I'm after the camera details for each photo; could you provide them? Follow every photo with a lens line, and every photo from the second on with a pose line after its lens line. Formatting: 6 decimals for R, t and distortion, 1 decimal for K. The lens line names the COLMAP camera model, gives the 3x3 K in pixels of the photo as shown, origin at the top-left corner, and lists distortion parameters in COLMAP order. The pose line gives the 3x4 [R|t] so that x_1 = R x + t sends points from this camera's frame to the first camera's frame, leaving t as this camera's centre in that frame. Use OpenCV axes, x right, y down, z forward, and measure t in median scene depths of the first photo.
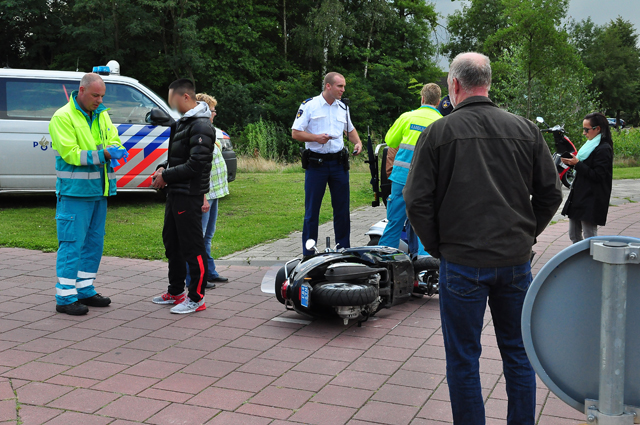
lens RADIAL K [[896.7, 0, 320.0], [0, 896.7, 212.5], [0, 0, 1]] dist [0.133837, -0.038694]
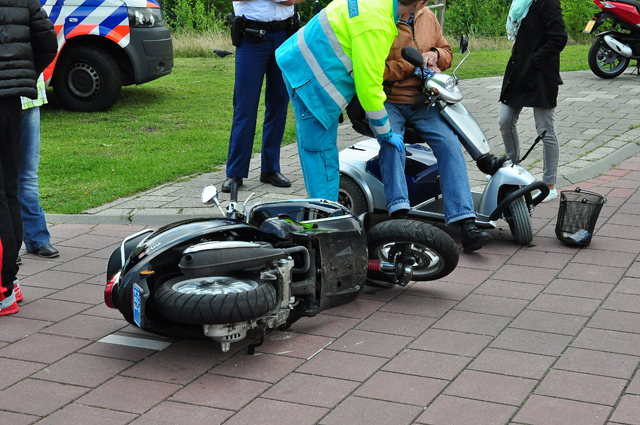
lens RADIAL K [[1215.4, 0, 304.7], [0, 1215.4, 212.7], [0, 0, 1]] dist [0.220328, 0.091985]
pose [[0.997520, -0.009773, -0.069705, 0.113858], [0.015962, 0.995922, 0.088795, -0.023166], [0.068553, -0.089688, 0.993608, 0.227601]]
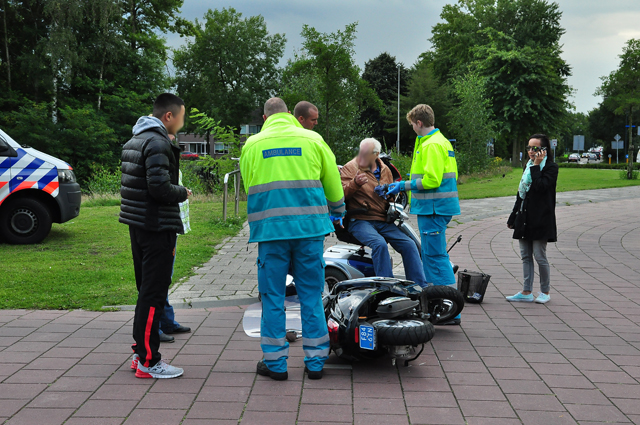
lens RADIAL K [[870.2, 0, 320.0], [0, 870.2, 212.5], [0, 0, 1]] dist [0.115974, 0.010972]
pose [[0.945008, -0.034454, 0.325228, -0.281800], [0.045525, 0.998612, -0.026488, -0.008322], [-0.323864, 0.039837, 0.945265, 0.158527]]
